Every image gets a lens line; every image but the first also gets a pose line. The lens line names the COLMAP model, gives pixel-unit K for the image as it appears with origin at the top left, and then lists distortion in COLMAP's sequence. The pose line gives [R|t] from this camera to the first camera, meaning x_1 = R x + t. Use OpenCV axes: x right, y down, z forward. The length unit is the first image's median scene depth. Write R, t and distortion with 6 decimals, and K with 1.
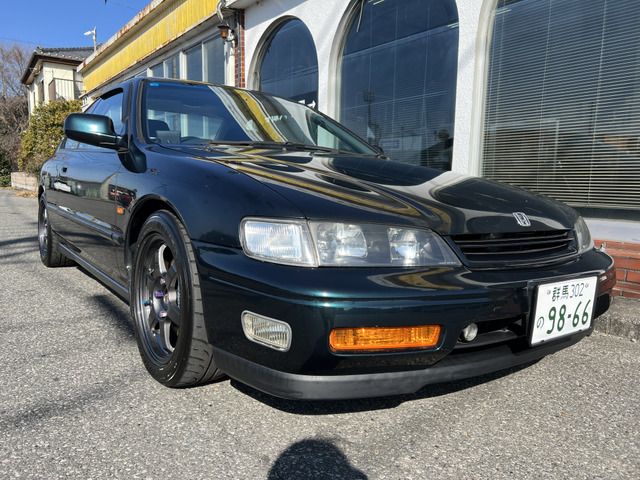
lens RADIAL K [[479.3, 0, 314.4], [0, 479.3, 239.5], [0, 0, 1]] dist [0.039339, -0.042779]
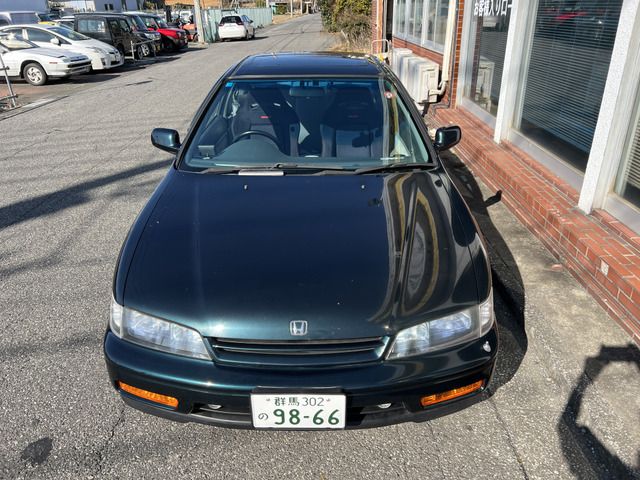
lens RADIAL K [[479.3, 0, 317.8], [0, 479.3, 237.3], [0, 0, 1]] dist [0.039339, -0.042779]
pose [[0.807359, 0.216871, -0.548761, 1.066156], [-0.028806, 0.943385, 0.330446, -0.643682], [0.589357, -0.250981, 0.767897, 0.180965]]
